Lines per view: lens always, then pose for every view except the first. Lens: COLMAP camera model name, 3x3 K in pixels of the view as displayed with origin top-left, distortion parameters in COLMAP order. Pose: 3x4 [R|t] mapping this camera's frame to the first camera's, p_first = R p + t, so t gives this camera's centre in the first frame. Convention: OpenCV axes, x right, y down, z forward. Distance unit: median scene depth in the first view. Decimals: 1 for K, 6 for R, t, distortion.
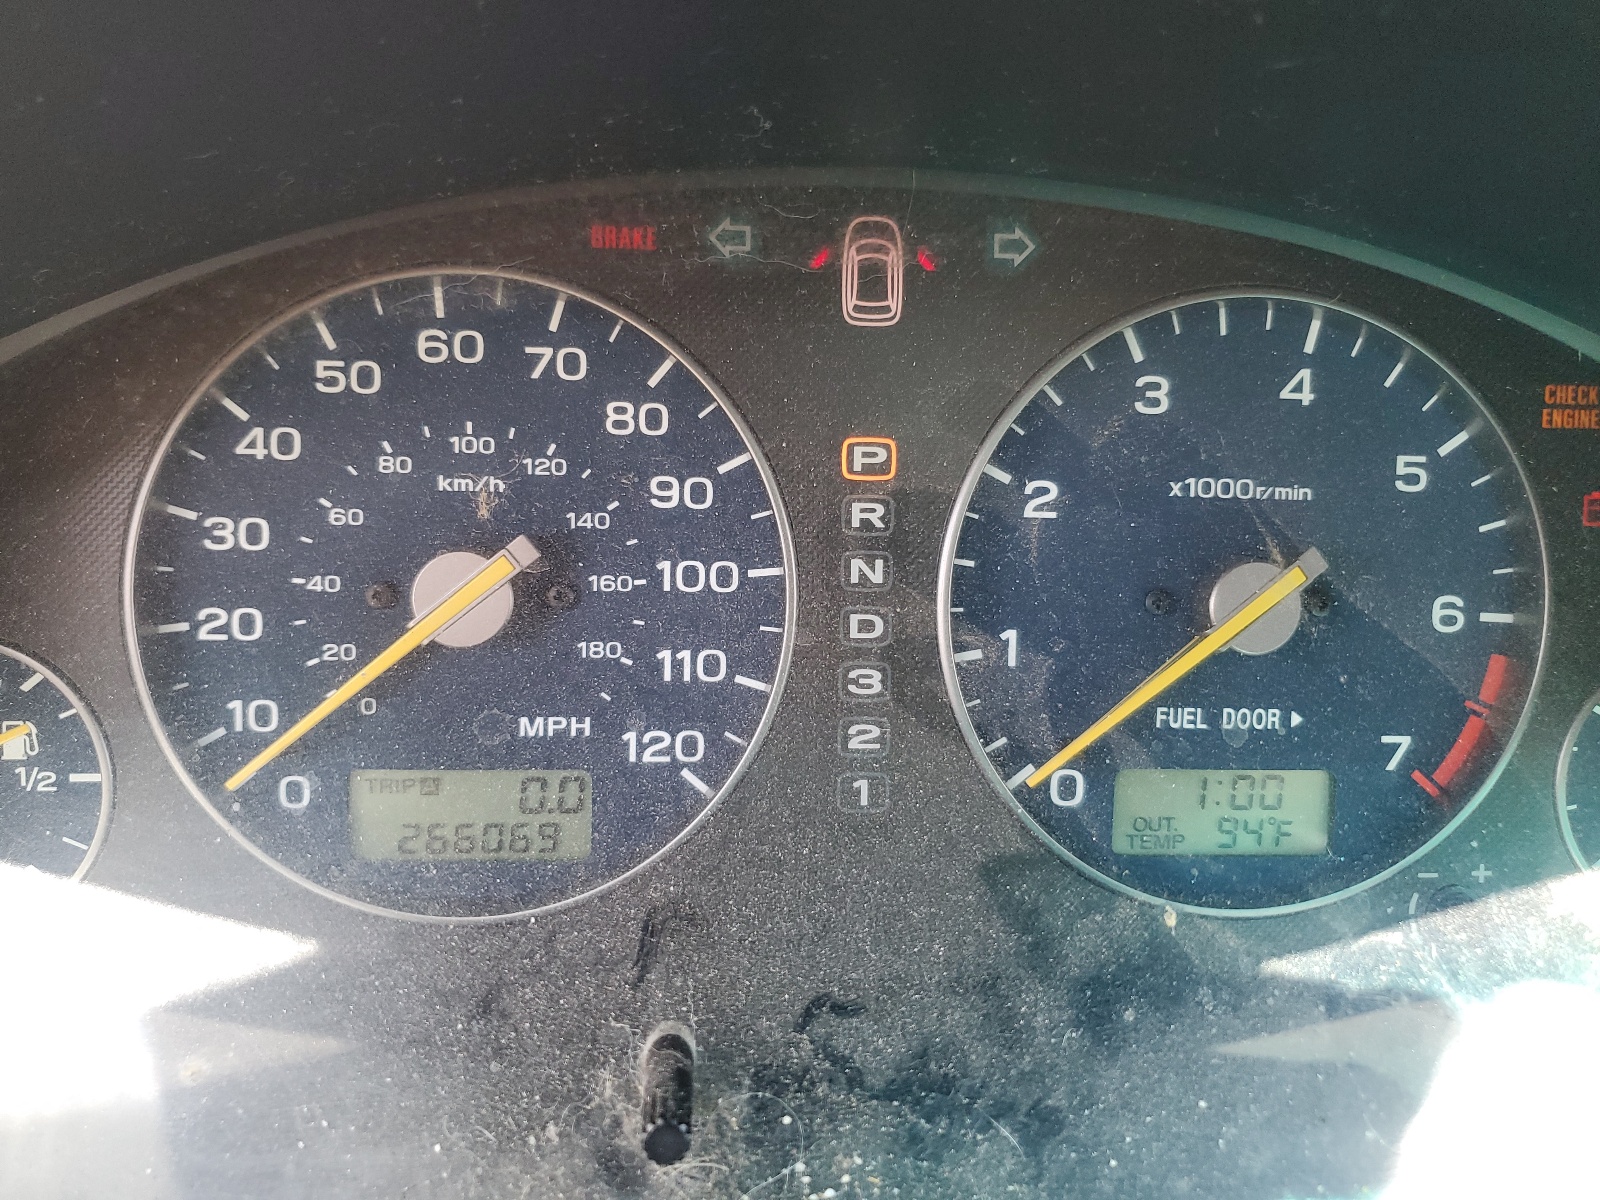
lens RADIAL K [[1230.5, 0, 796.1], [0, 1230.5, 600.9], [0, 0, 1]] dist [-0.013661, -0.002902]
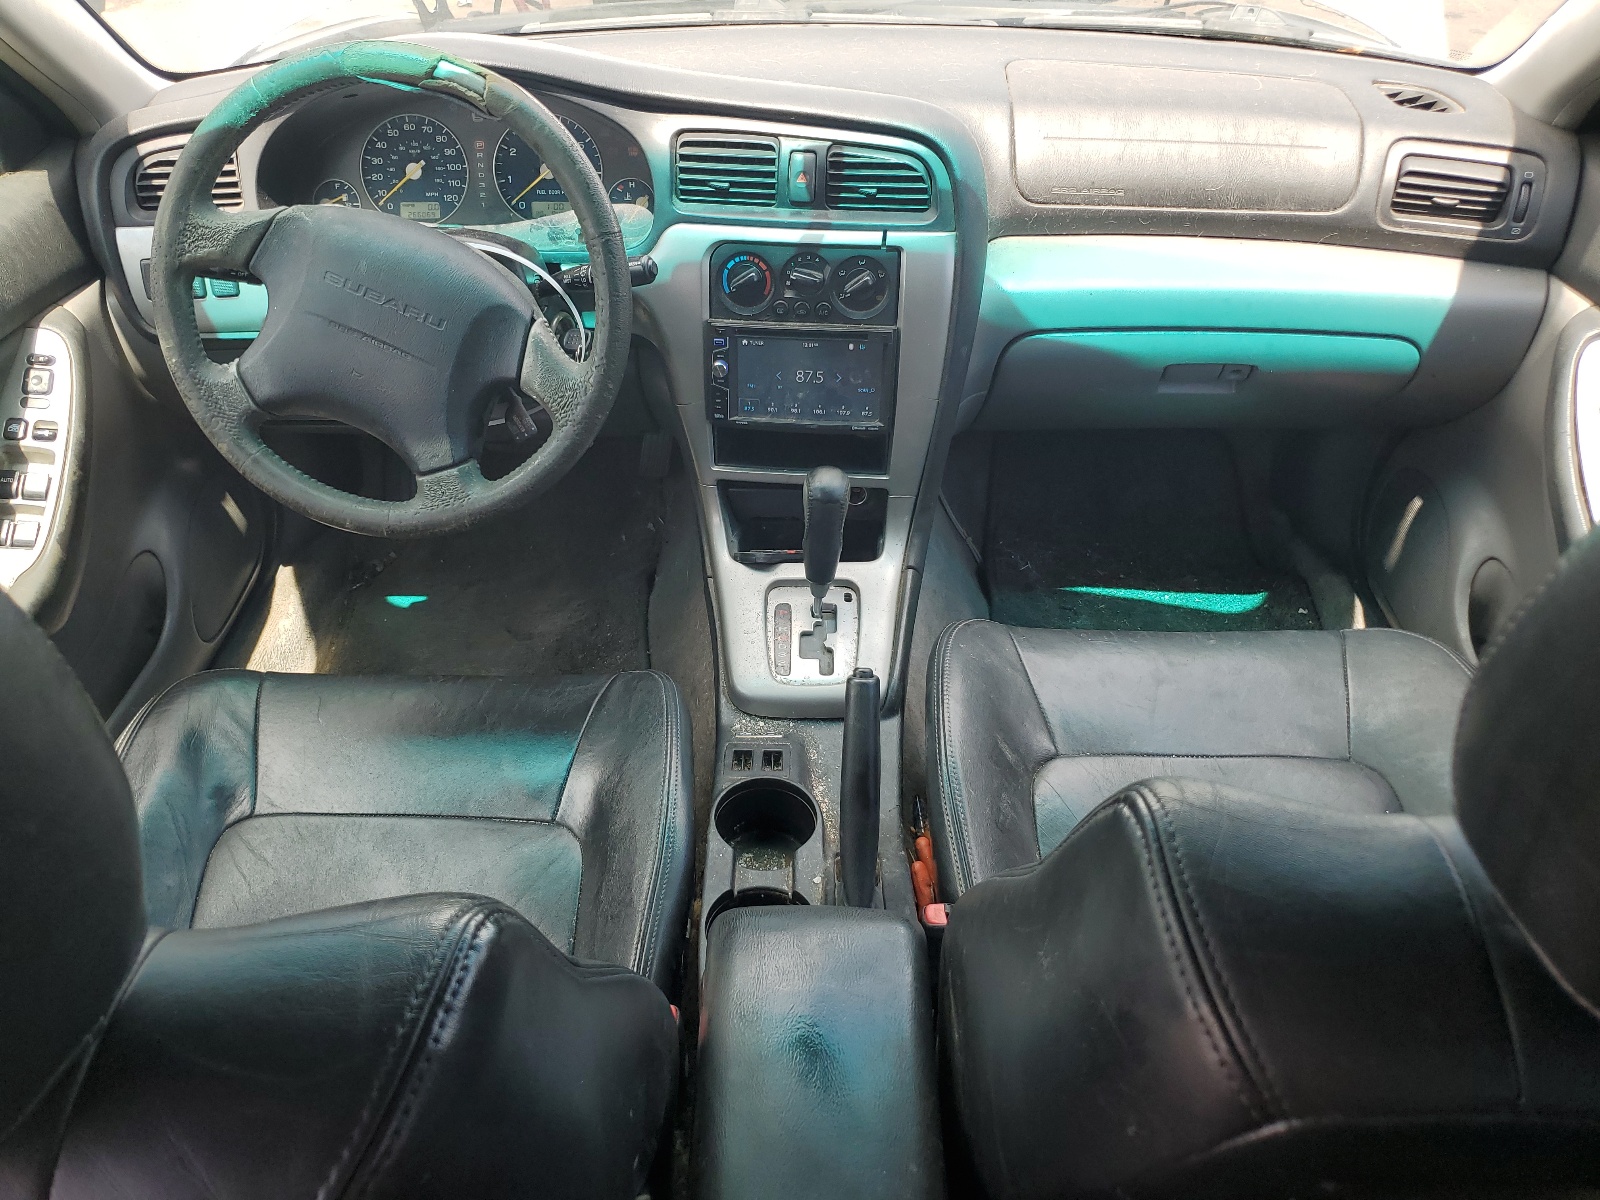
lens RADIAL K [[1230.5, 0, 803.3], [0, 1230.5, 596.3], [0, 0, 1]] dist [-0.013661, -0.002902]
pose [[0.996788, 0.005507, -0.079898, 2.093059], [0.011730, 0.976835, 0.213672, 0.761549], [0.079223, -0.213923, 0.973633, -5.082447]]
